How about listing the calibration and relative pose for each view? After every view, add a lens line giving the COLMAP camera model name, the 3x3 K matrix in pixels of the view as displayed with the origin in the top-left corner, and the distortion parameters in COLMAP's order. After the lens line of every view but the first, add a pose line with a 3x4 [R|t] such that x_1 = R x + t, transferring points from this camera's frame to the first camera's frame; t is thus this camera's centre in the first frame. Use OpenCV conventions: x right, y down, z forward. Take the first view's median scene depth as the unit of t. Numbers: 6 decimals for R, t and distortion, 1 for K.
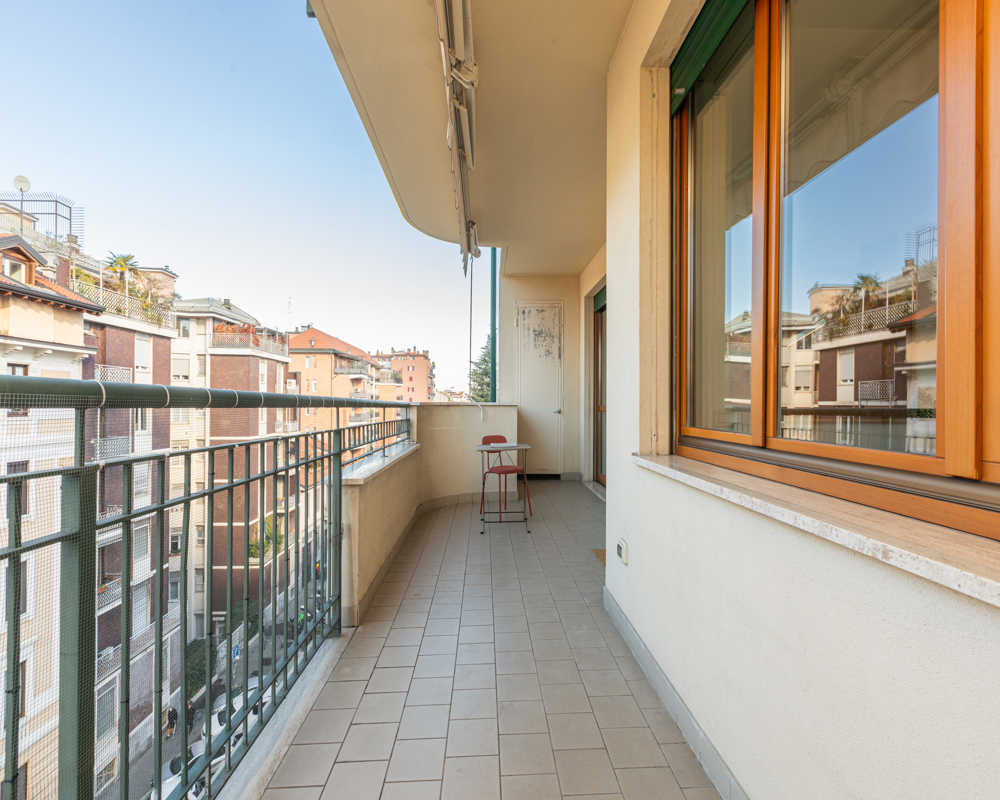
lens RADIAL K [[416.1, 0, 491.0], [0, 416.1, 400.7], [0, 0, 1]] dist [0.000432, 0.000261]
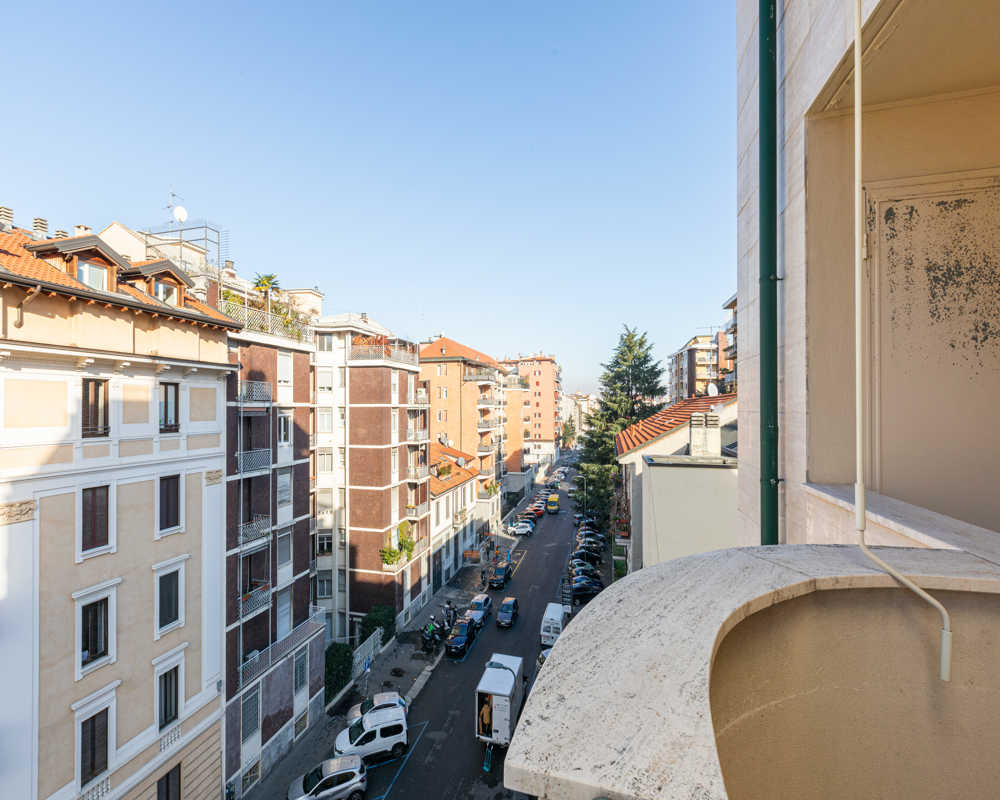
lens RADIAL K [[416.1, 0, 491.0], [0, 416.1, 400.7], [0, 0, 1]] dist [0.000432, 0.000261]
pose [[0.954840, -0.009807, -0.296958, -0.031586], [0.006962, 0.999919, -0.010639, -0.015723], [0.297039, 0.008091, 0.954831, 0.145970]]
